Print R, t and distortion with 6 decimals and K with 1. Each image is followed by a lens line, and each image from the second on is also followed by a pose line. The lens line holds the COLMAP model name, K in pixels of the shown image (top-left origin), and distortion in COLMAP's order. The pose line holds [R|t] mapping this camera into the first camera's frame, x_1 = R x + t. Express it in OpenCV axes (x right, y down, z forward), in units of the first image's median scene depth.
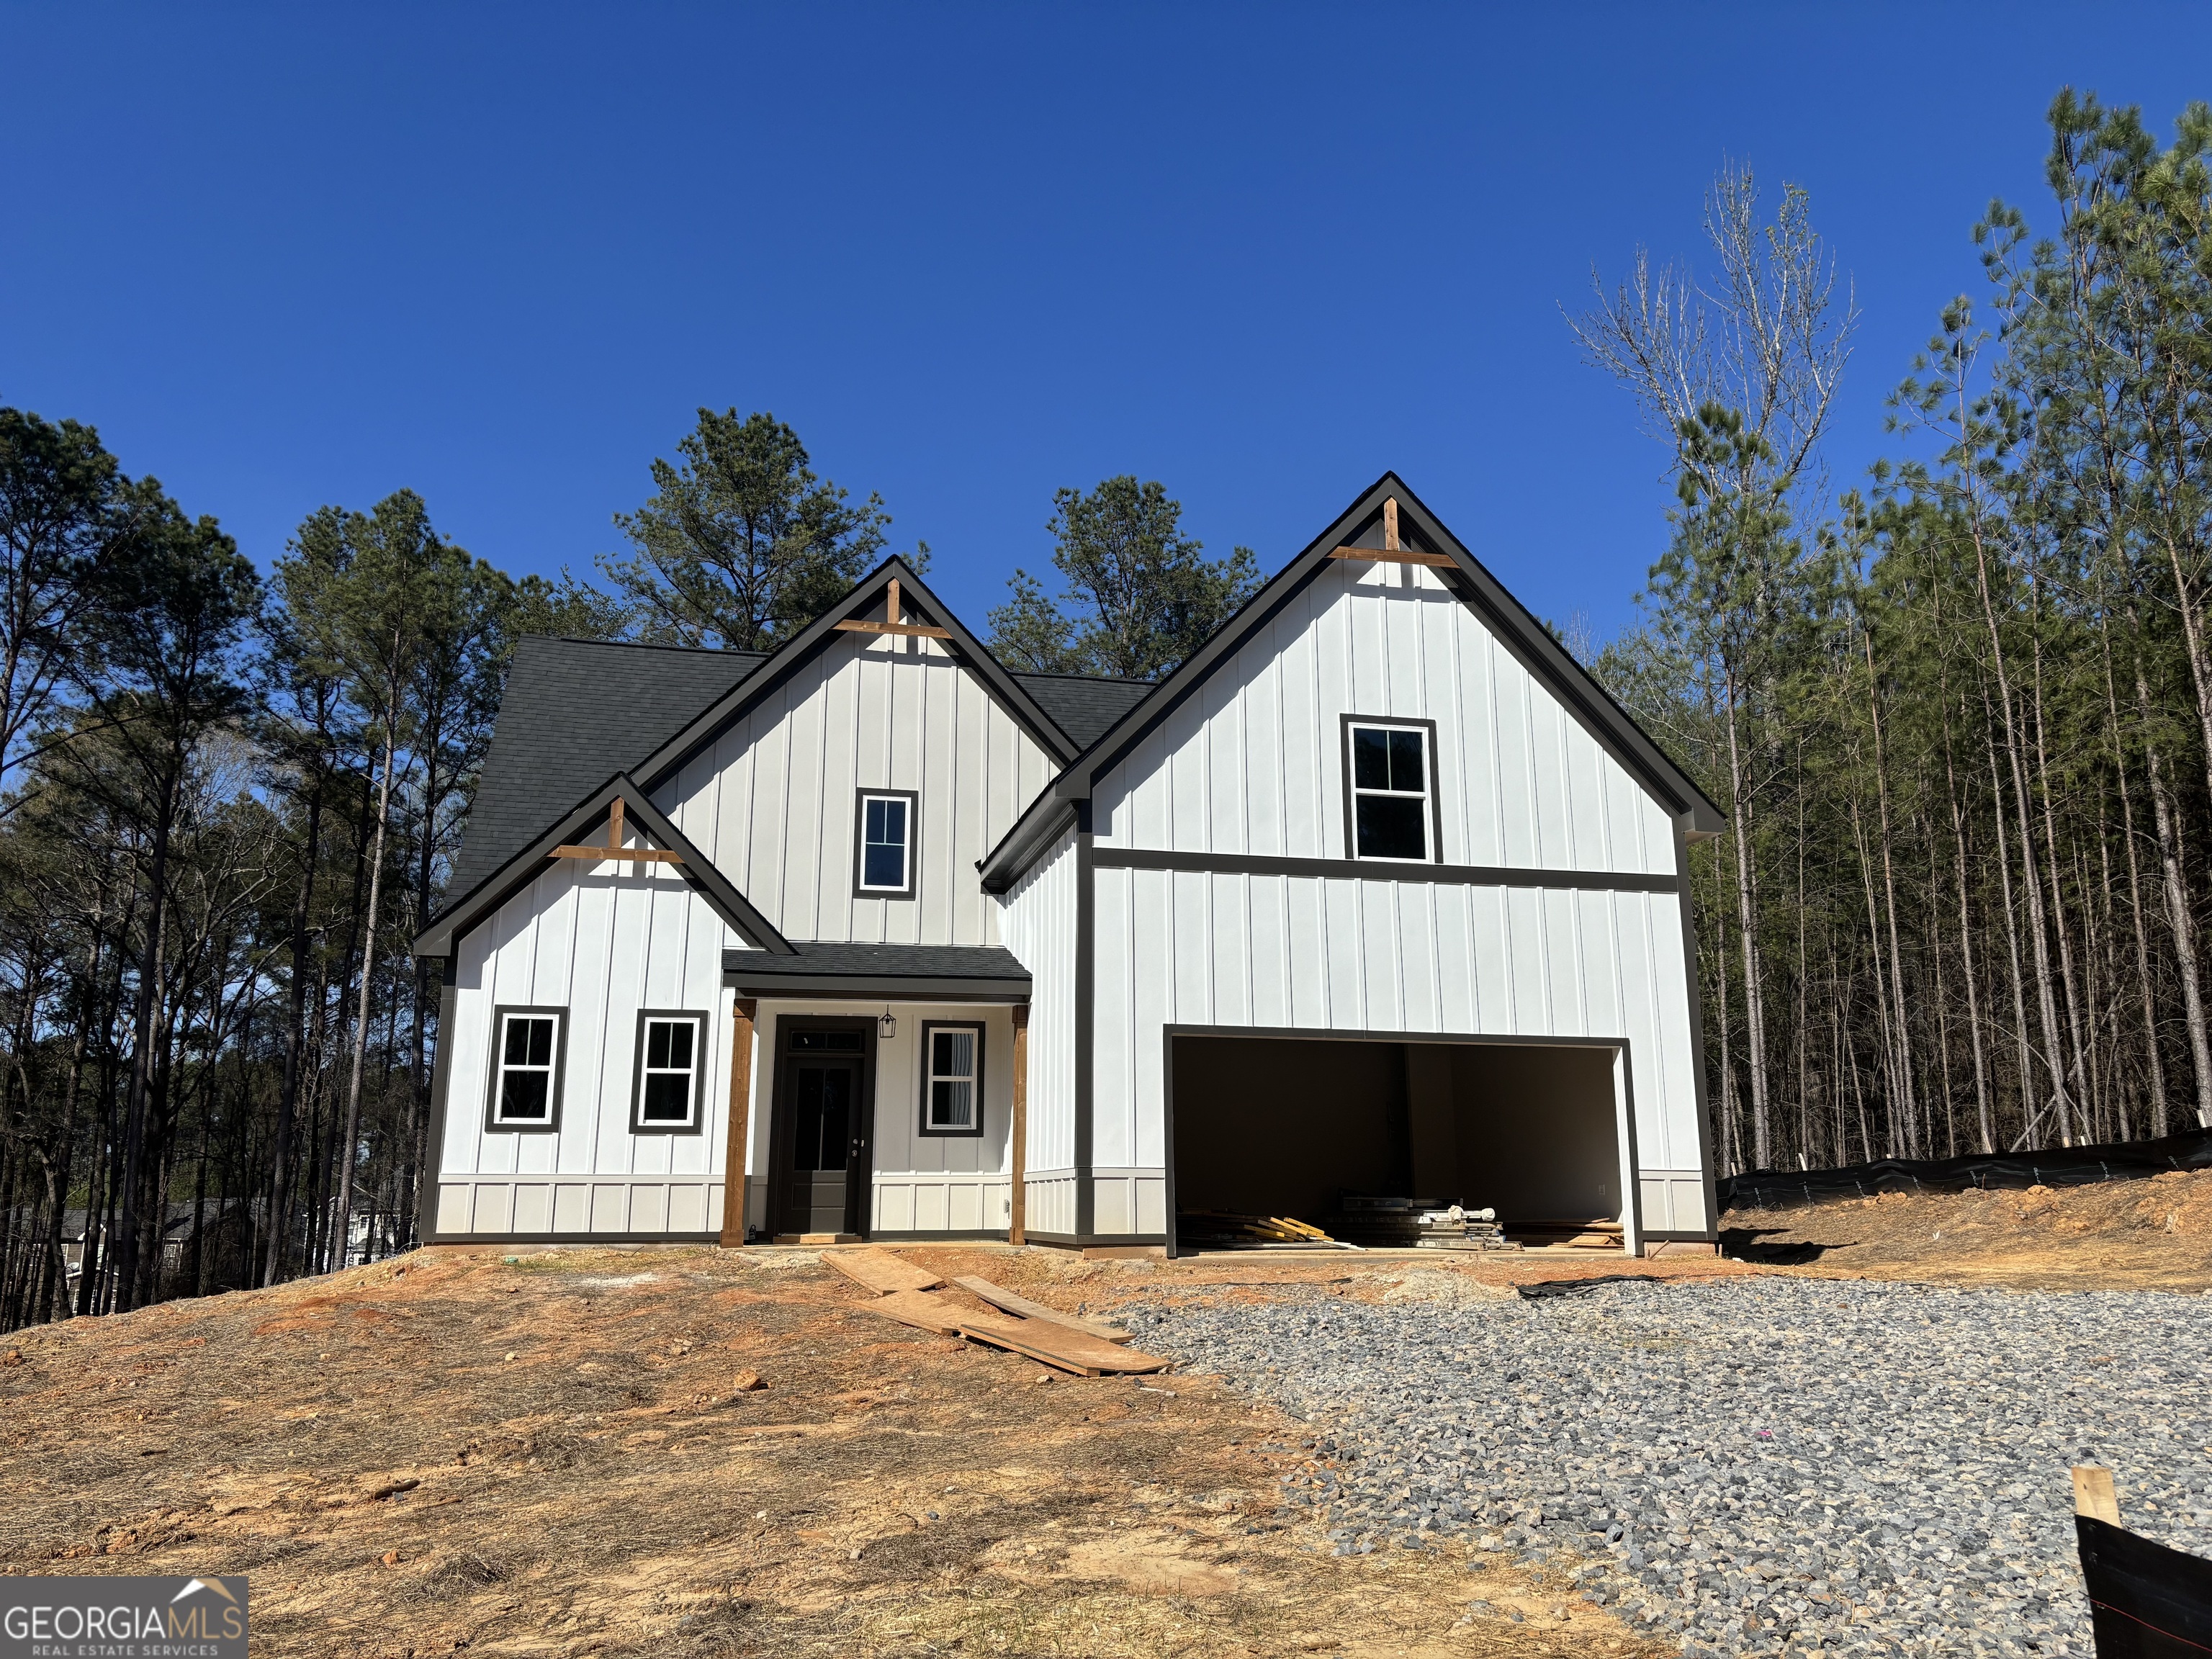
lens RADIAL K [[1665.6, 0, 1106.0], [0, 1665.6, 829.5], [0, 0, 1]] dist [0.040852, -0.006195]
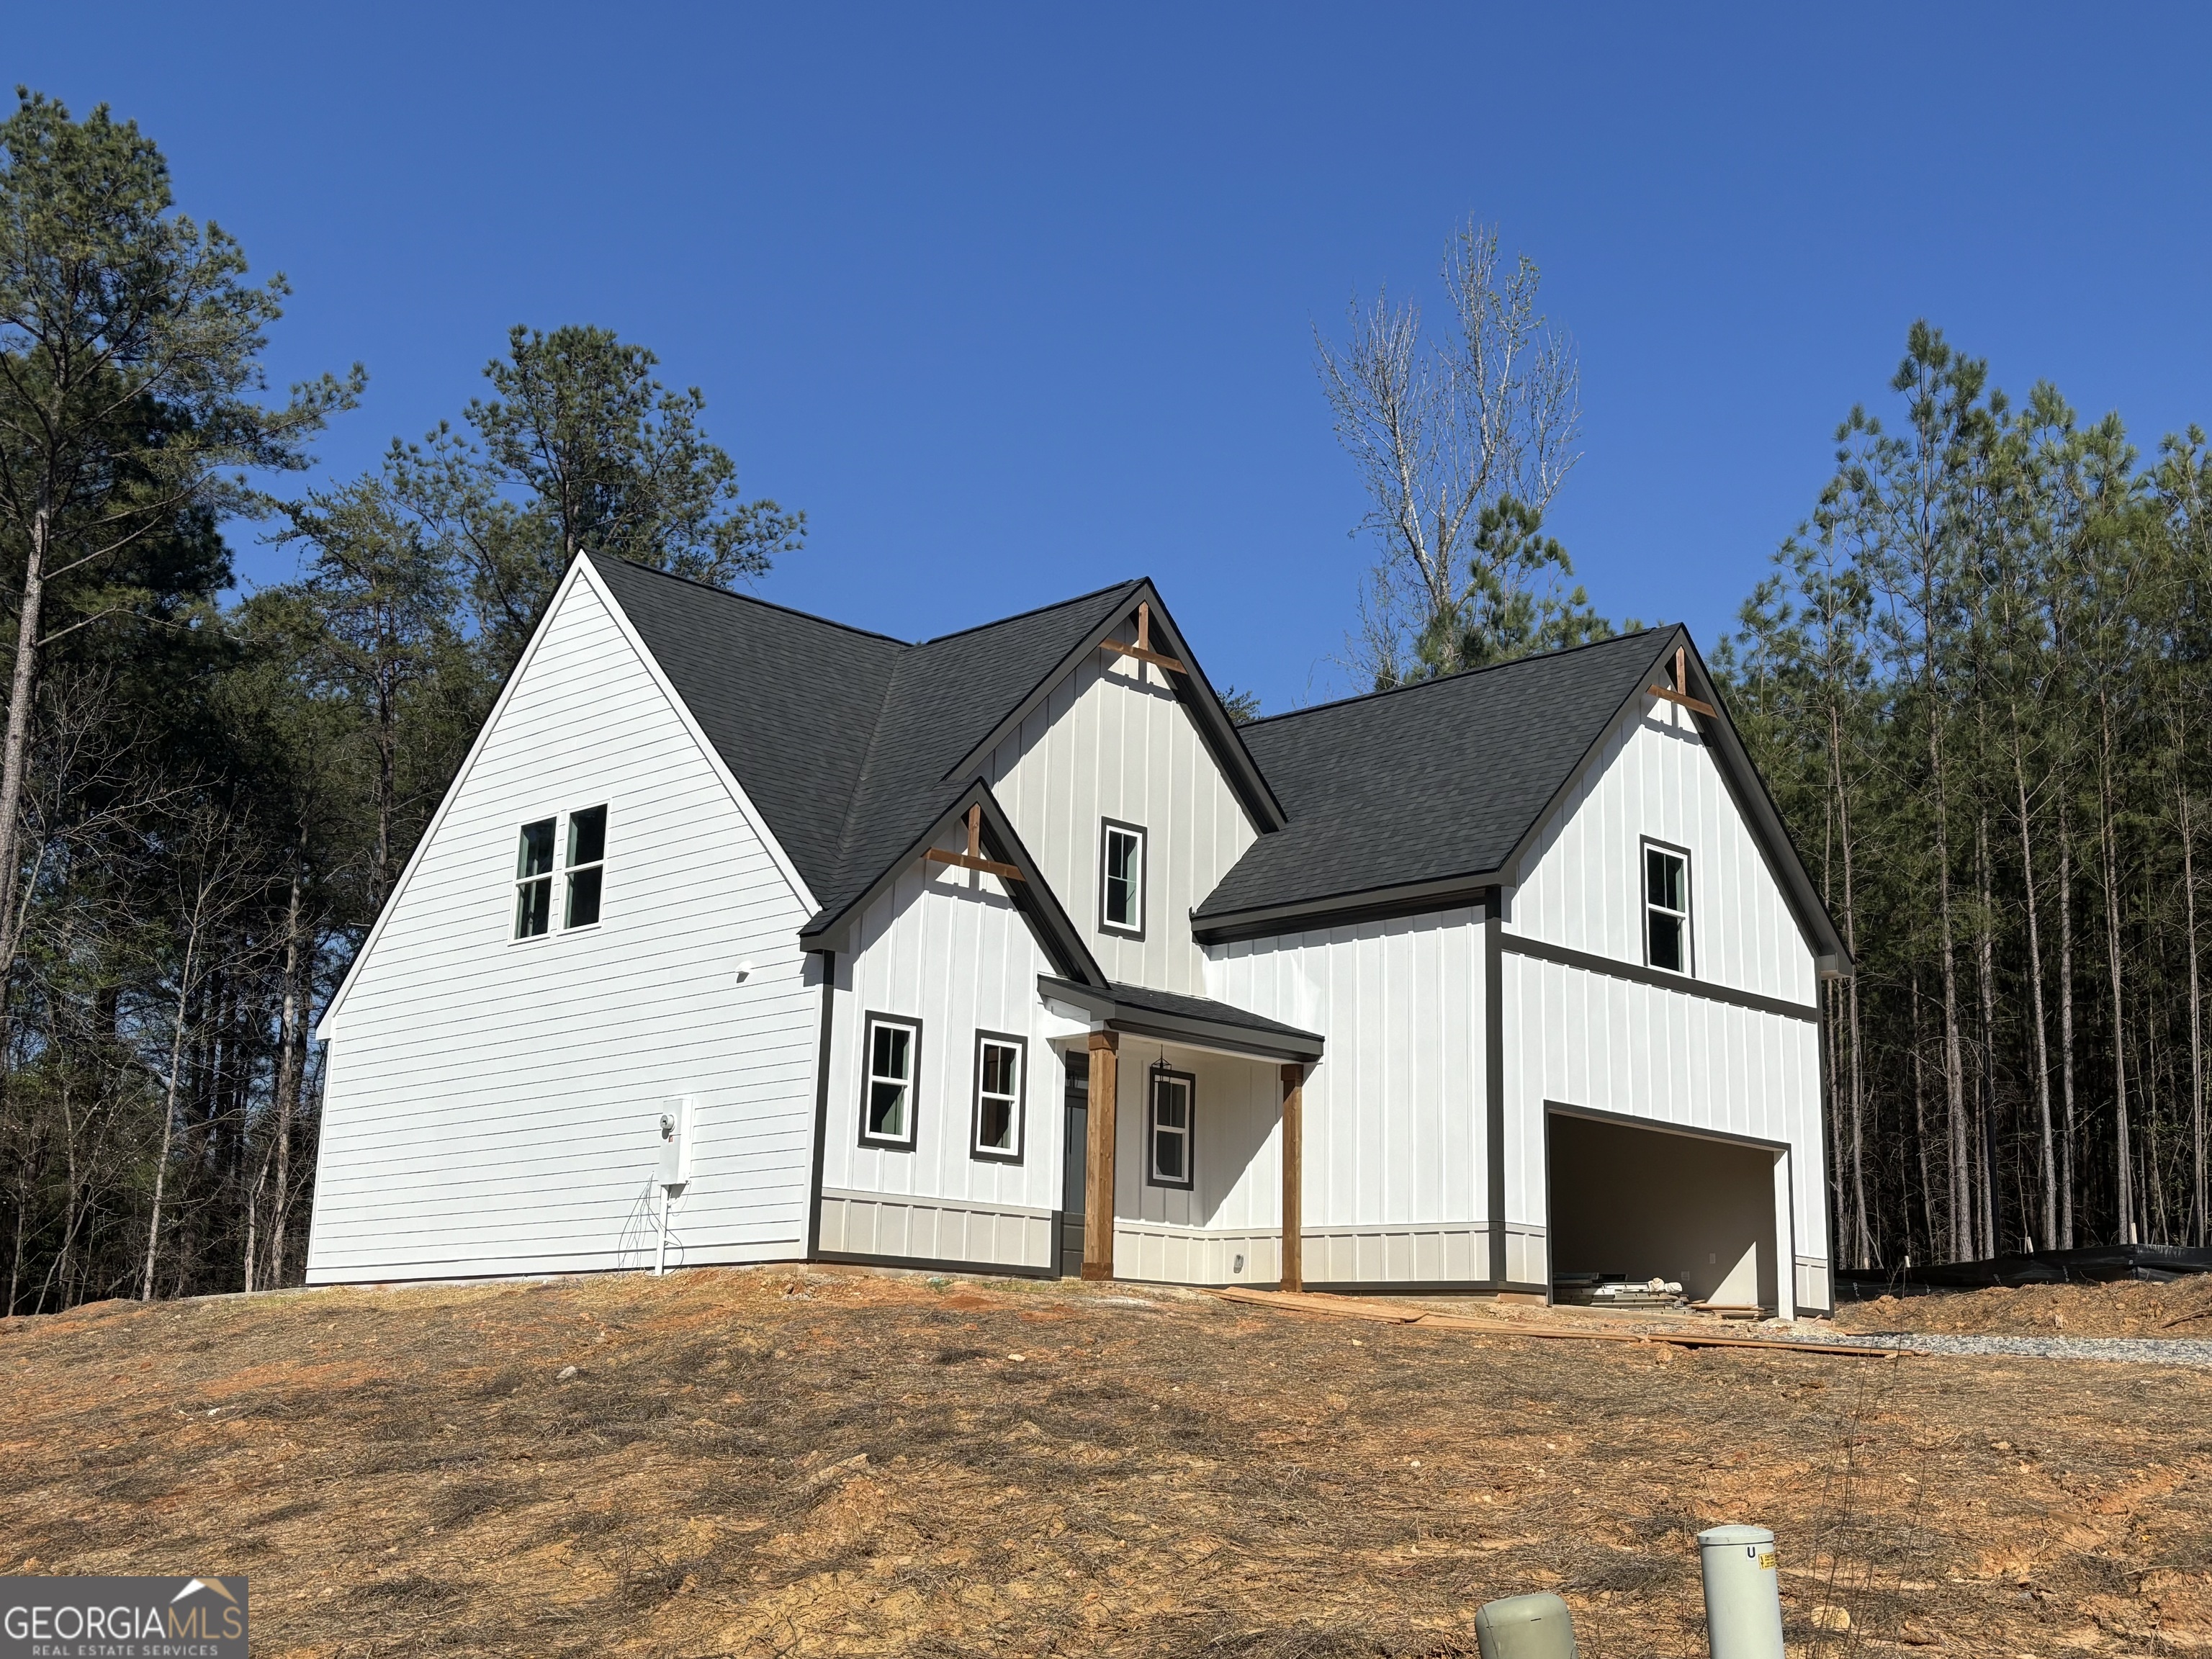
lens RADIAL K [[2516.5, 0, 1075.4], [0, 2516.5, 820.3], [0, 0, 1]] dist [0.080086, 0.017856]
pose [[0.855493, 0.141308, 0.498161, -0.993468], [-0.144503, 0.988975, -0.032377, 0.029581], [-0.497244, -0.044287, 0.866480, -0.269011]]
